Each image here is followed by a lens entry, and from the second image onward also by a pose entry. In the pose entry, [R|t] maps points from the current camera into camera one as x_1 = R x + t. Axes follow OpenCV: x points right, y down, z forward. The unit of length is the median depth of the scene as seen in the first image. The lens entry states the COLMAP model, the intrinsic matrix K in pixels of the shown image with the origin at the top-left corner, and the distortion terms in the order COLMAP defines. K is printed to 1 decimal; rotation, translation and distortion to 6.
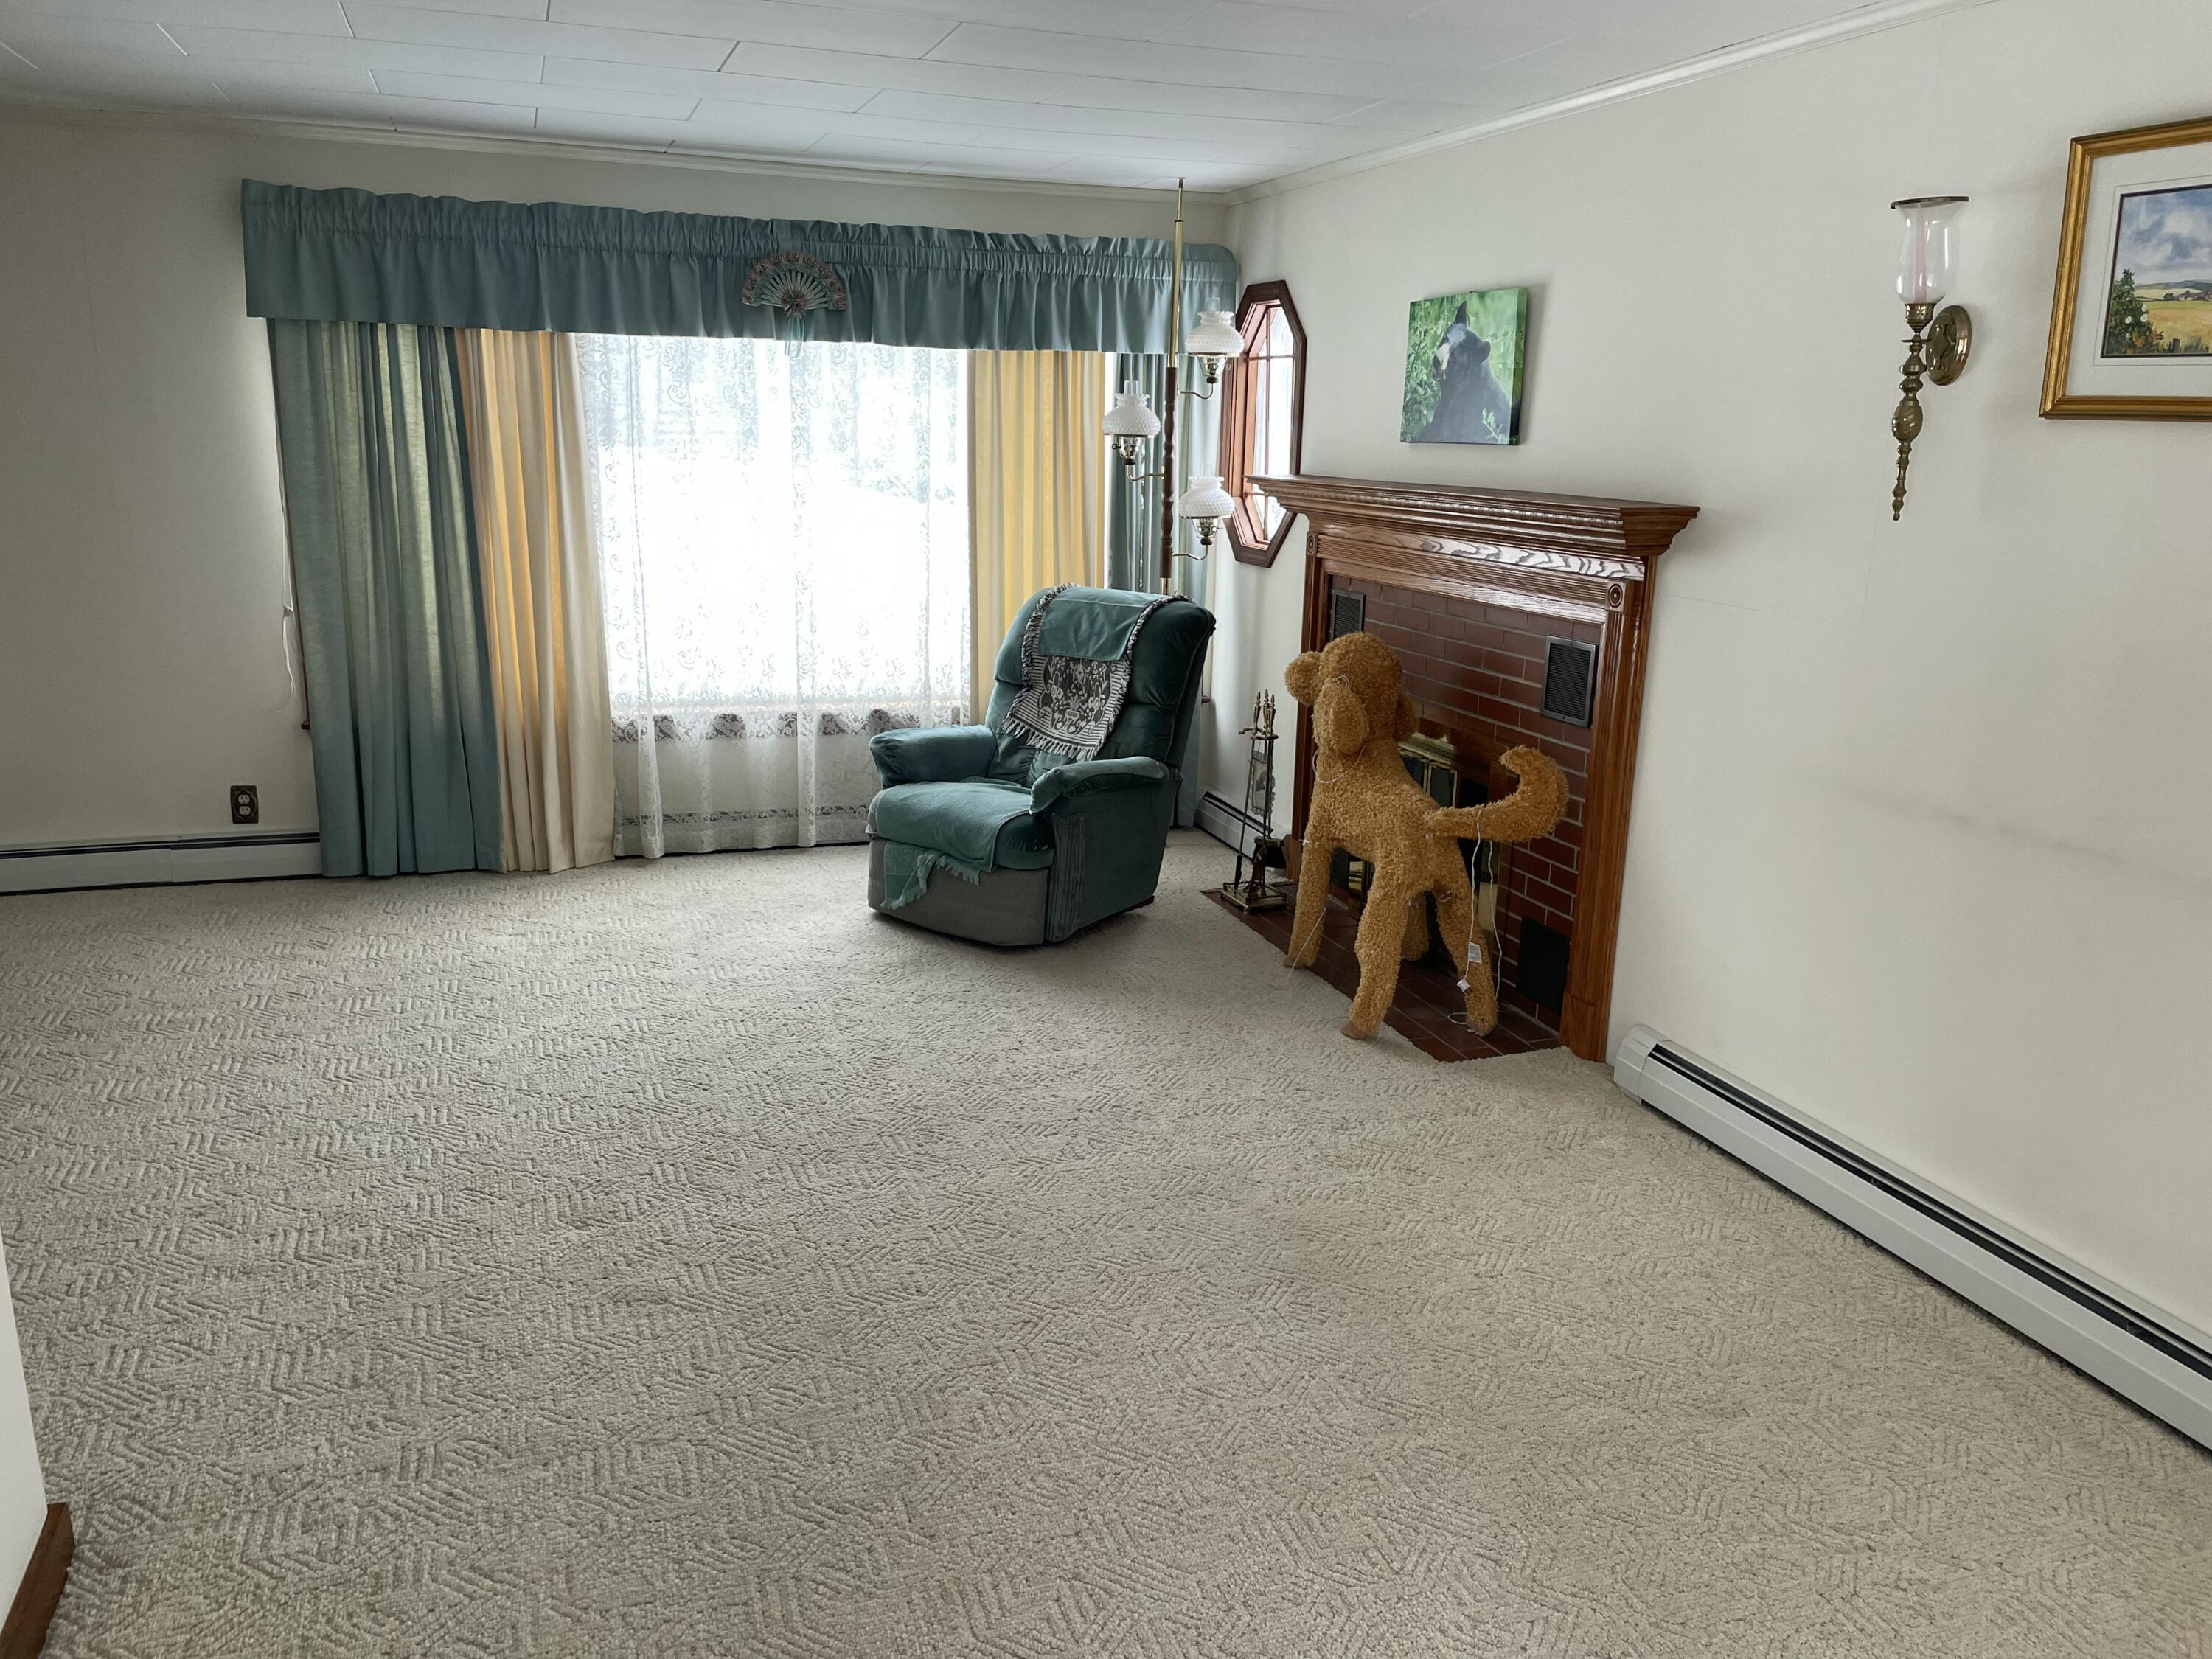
lens RADIAL K [[1674.1, 0, 1093.1], [0, 1674.1, 849.4], [0, 0, 1]] dist [0.062018, -0.067945]
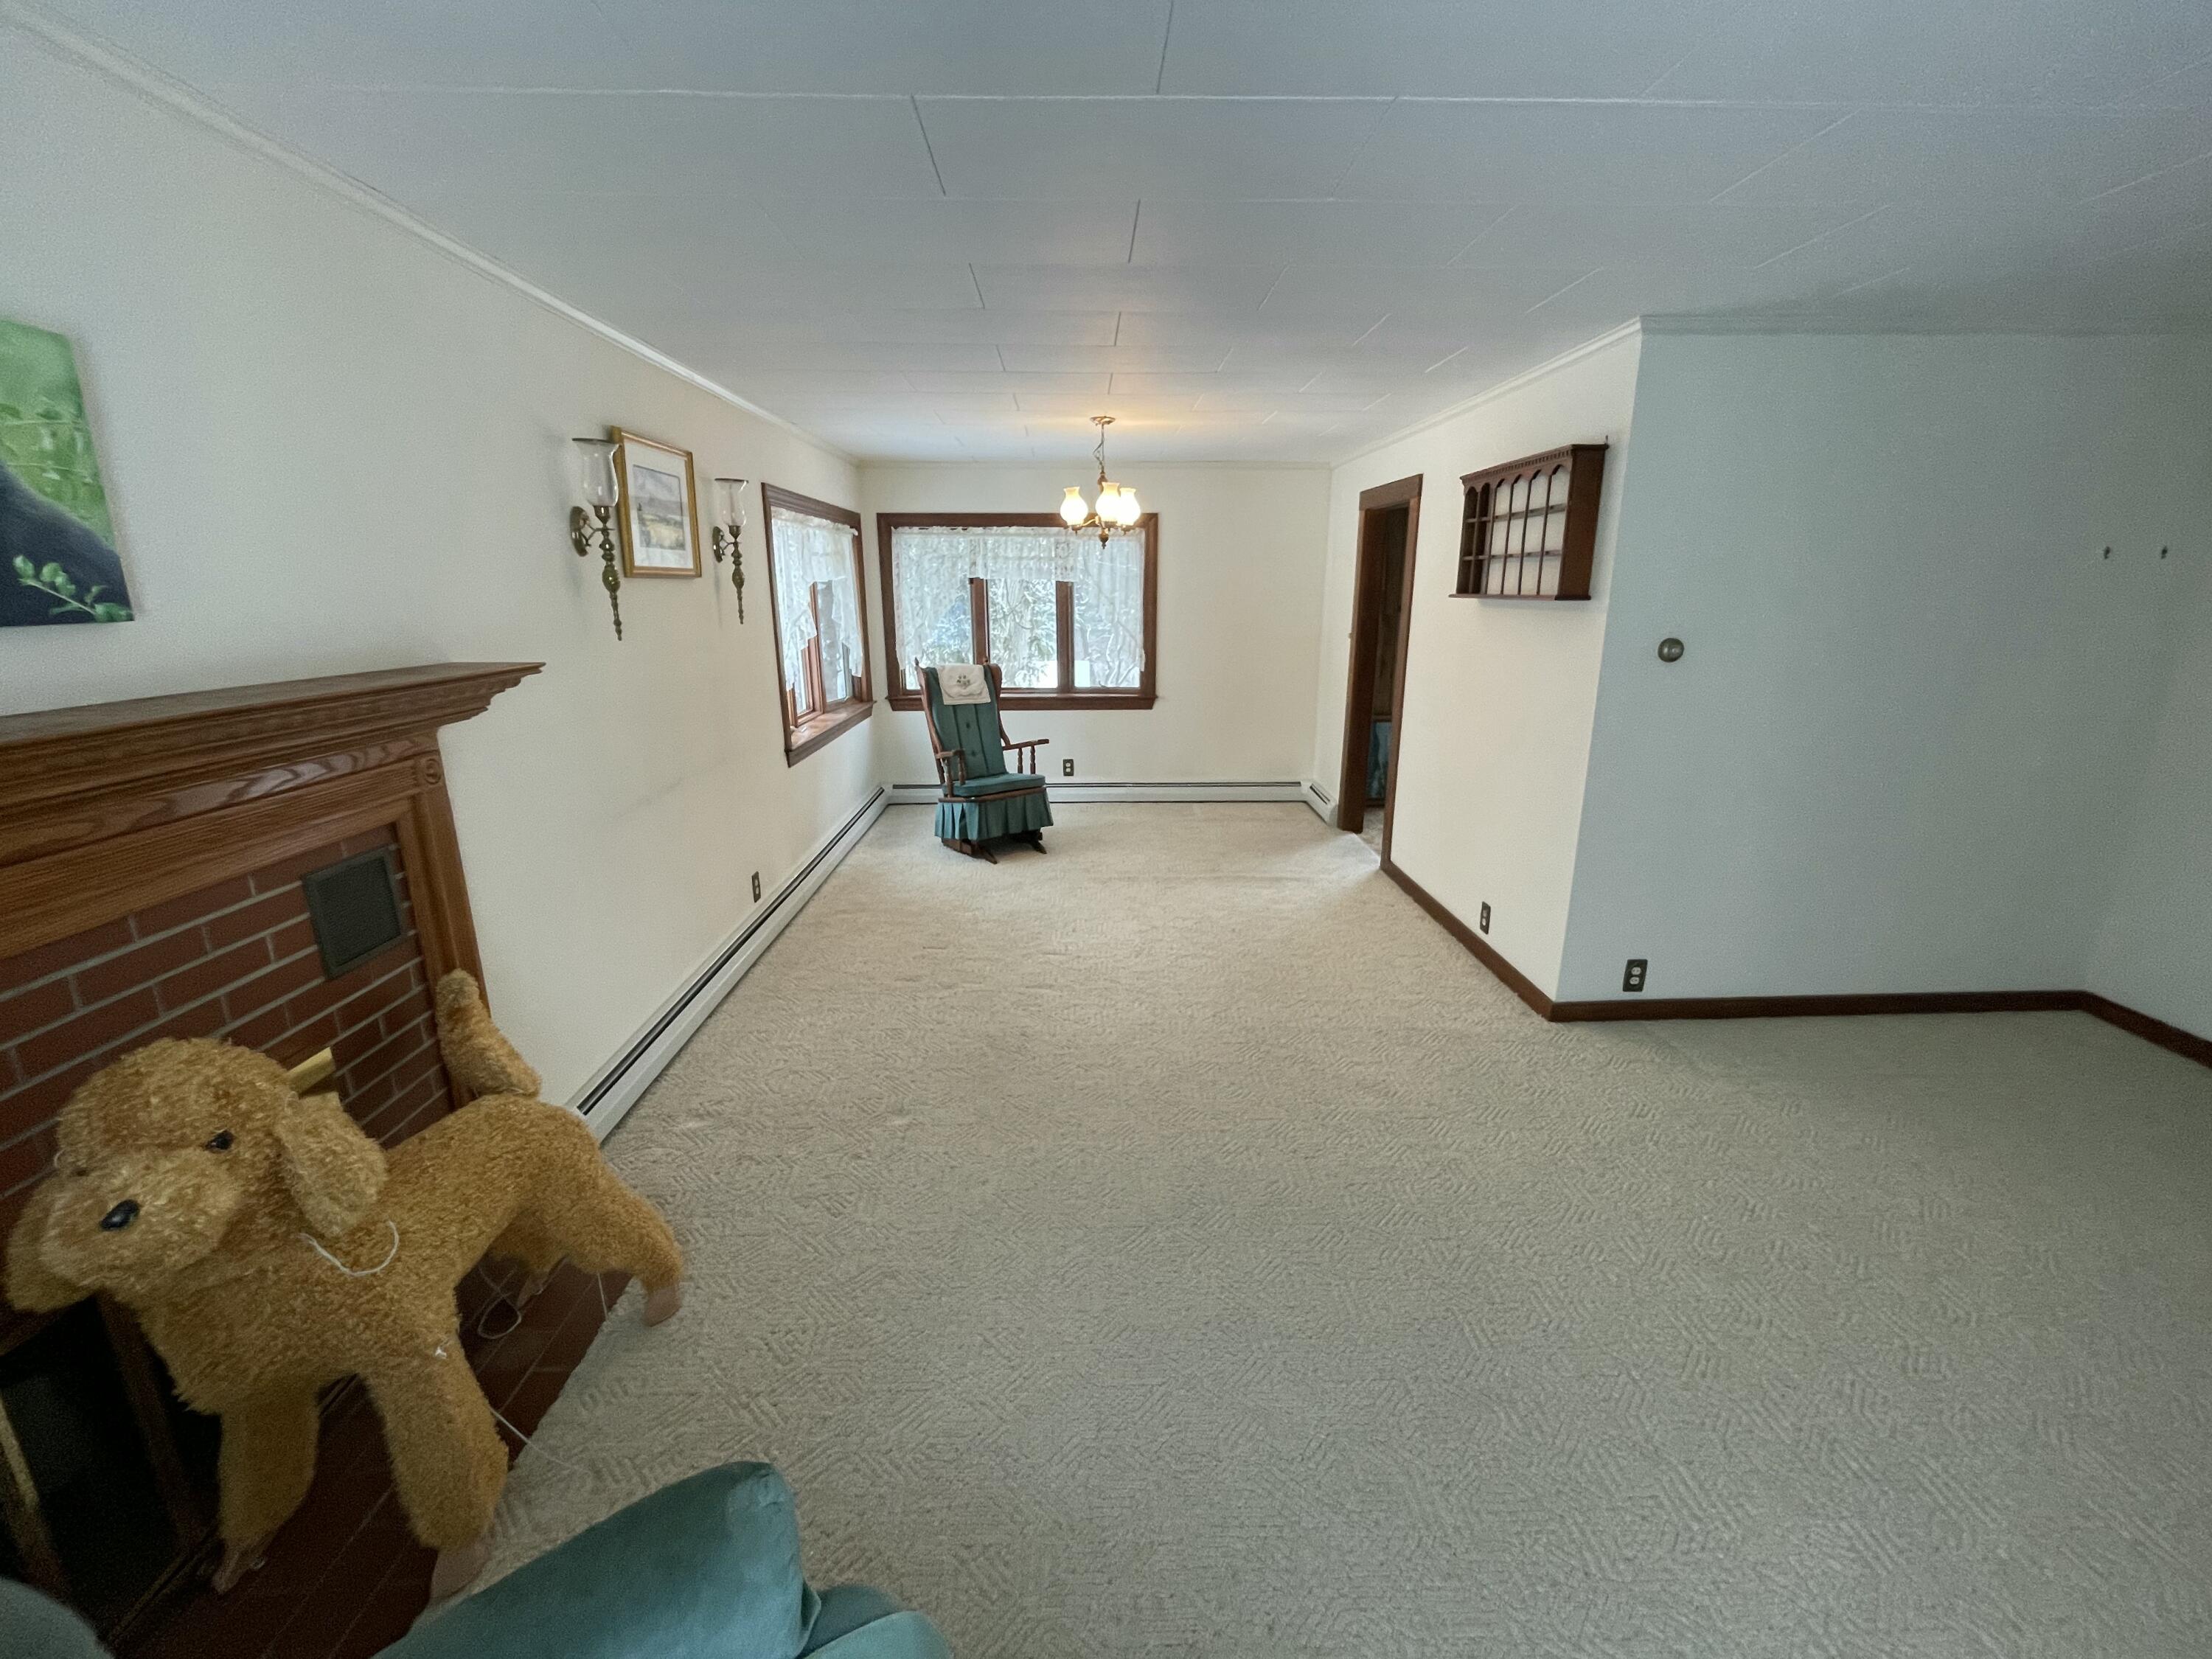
lens RADIAL K [[901.5, 0, 1100.6], [0, 901.5, 822.8], [0, 0, 1]] dist [-0.001393, -0.000354]
pose [[-0.956132, -0.091325, 0.278338, -0.149550], [0.057299, 0.873503, 0.483435, -0.294539], [-0.287279, 0.478176, -0.829951, 1.135268]]
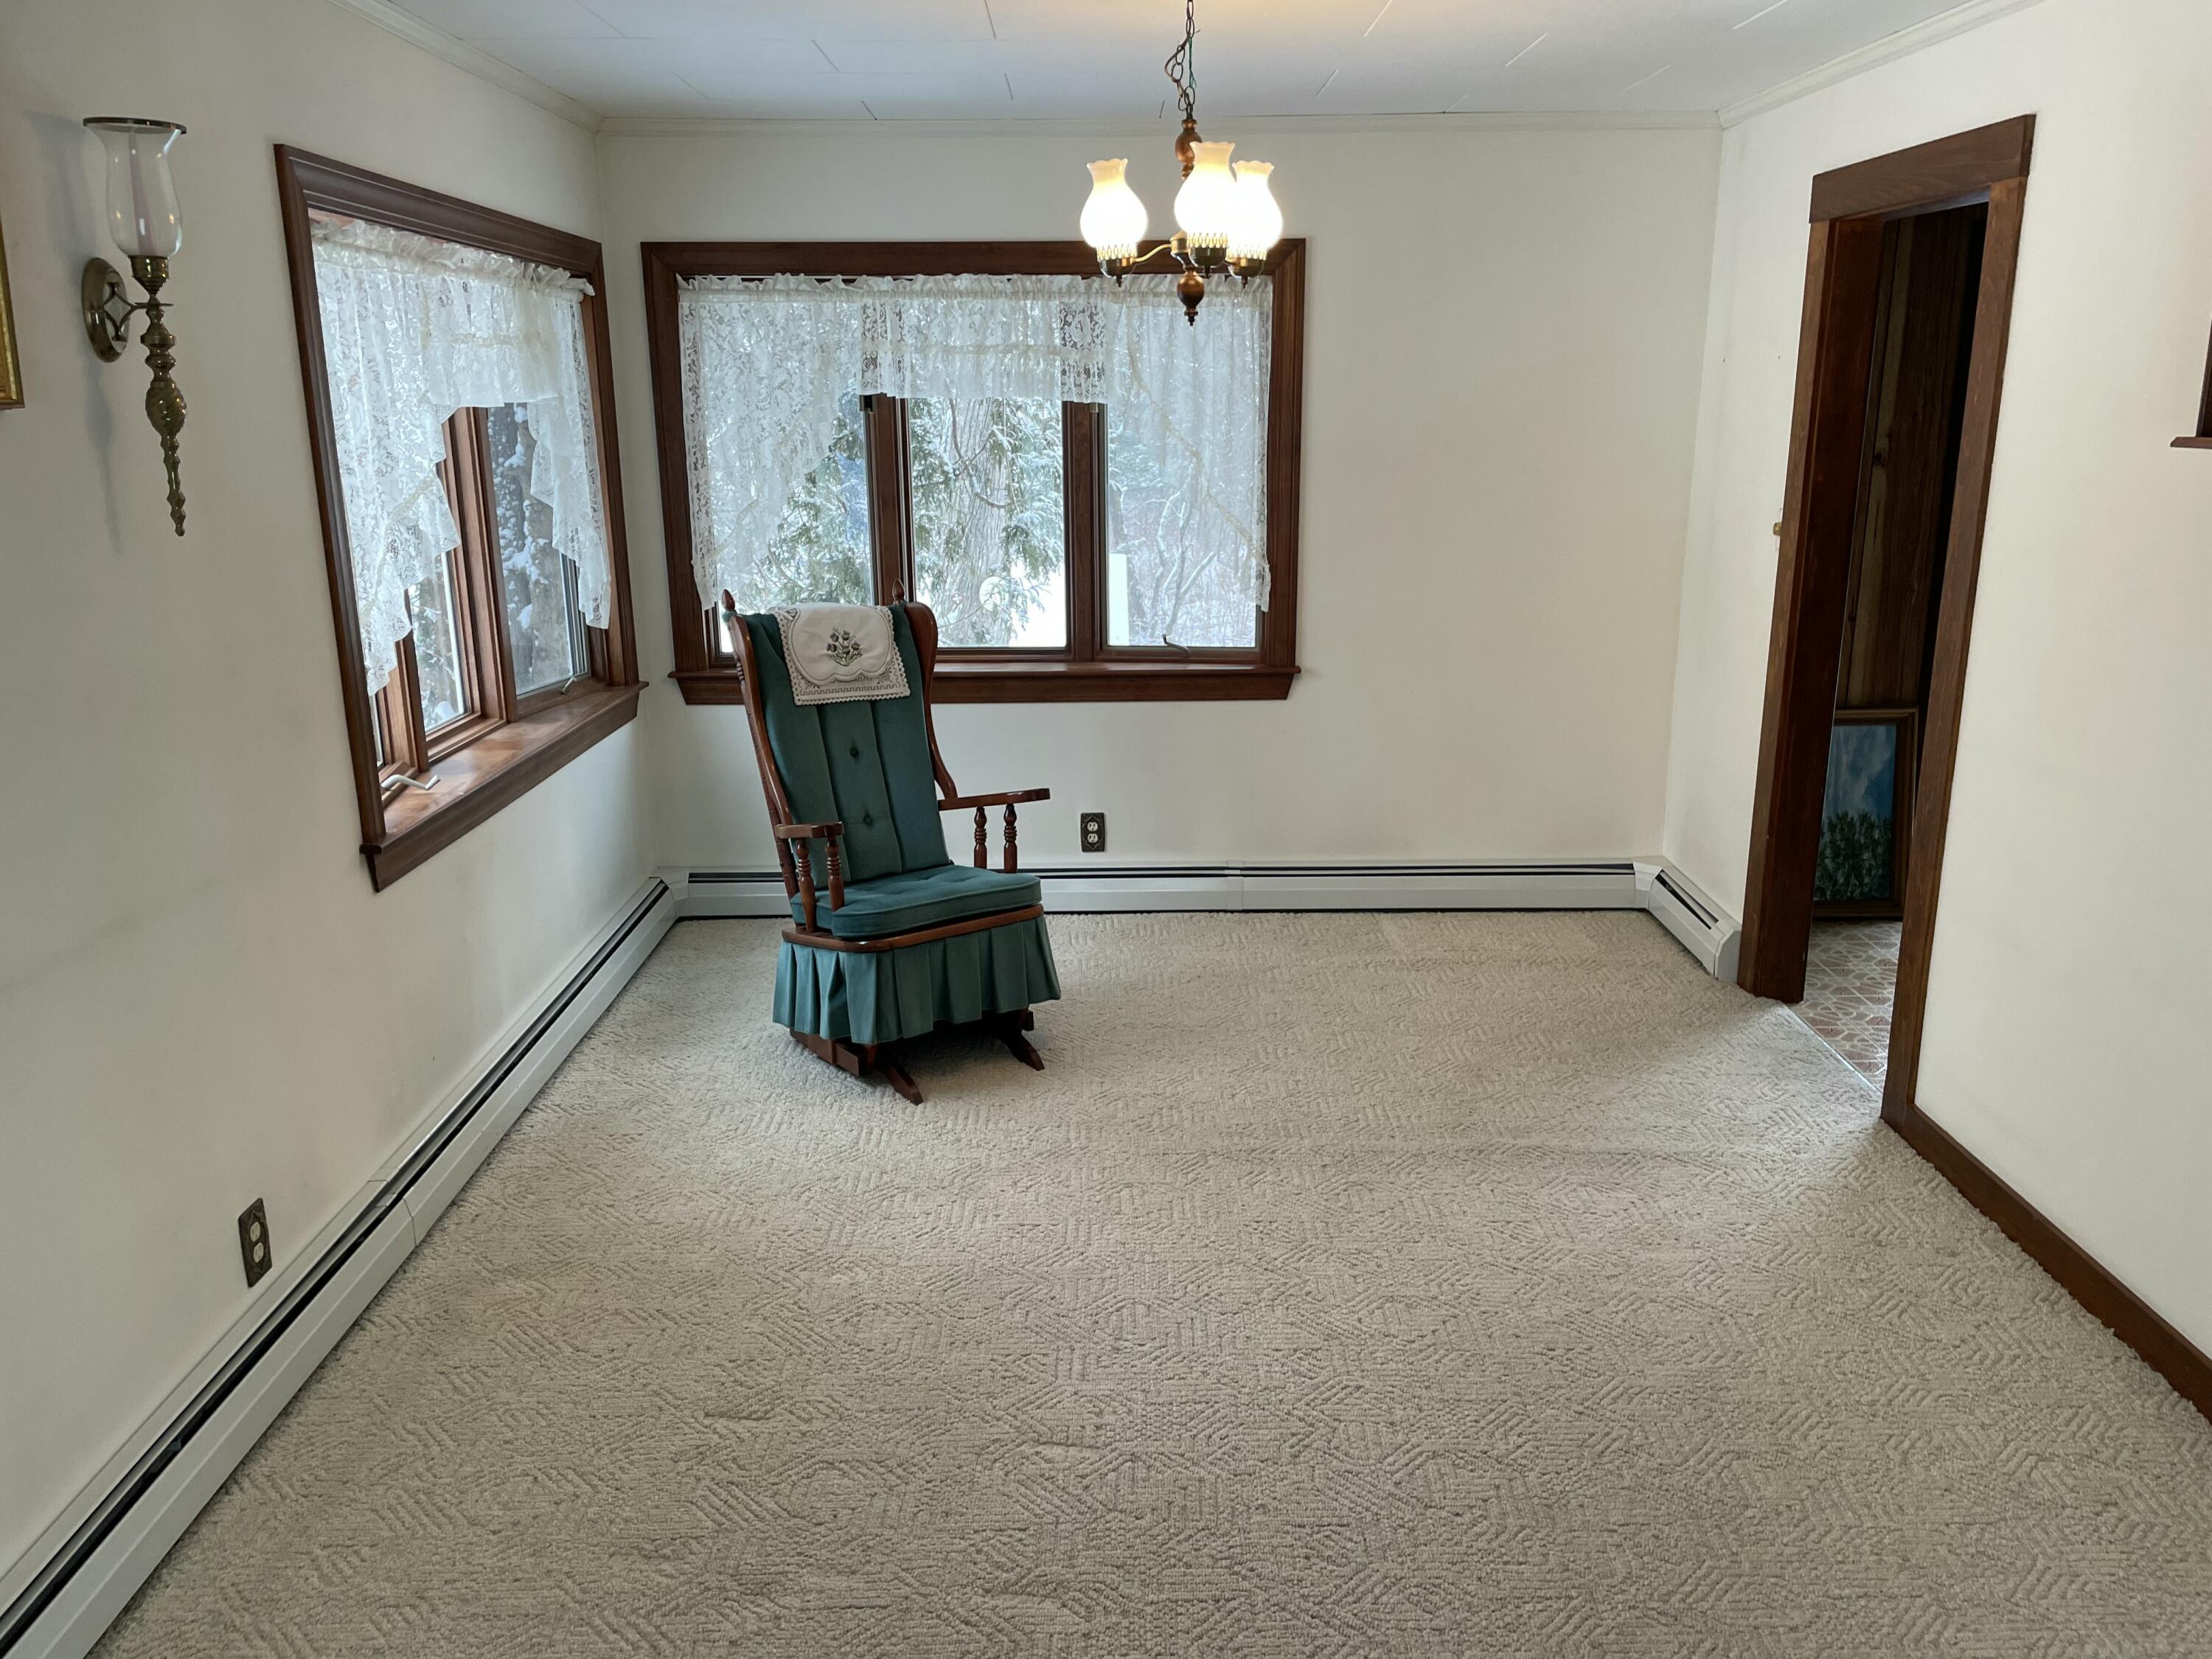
lens RADIAL K [[1674.1, 0, 1119.3], [0, 1674.1, 837.2], [0, 0, 1]] dist [0.062018, -0.067945]
pose [[-0.952229, -0.088063, 0.292411, -0.050506], [0.066411, 0.874889, 0.479749, -0.232900], [-0.298076, 0.476251, -0.827246, 0.875152]]
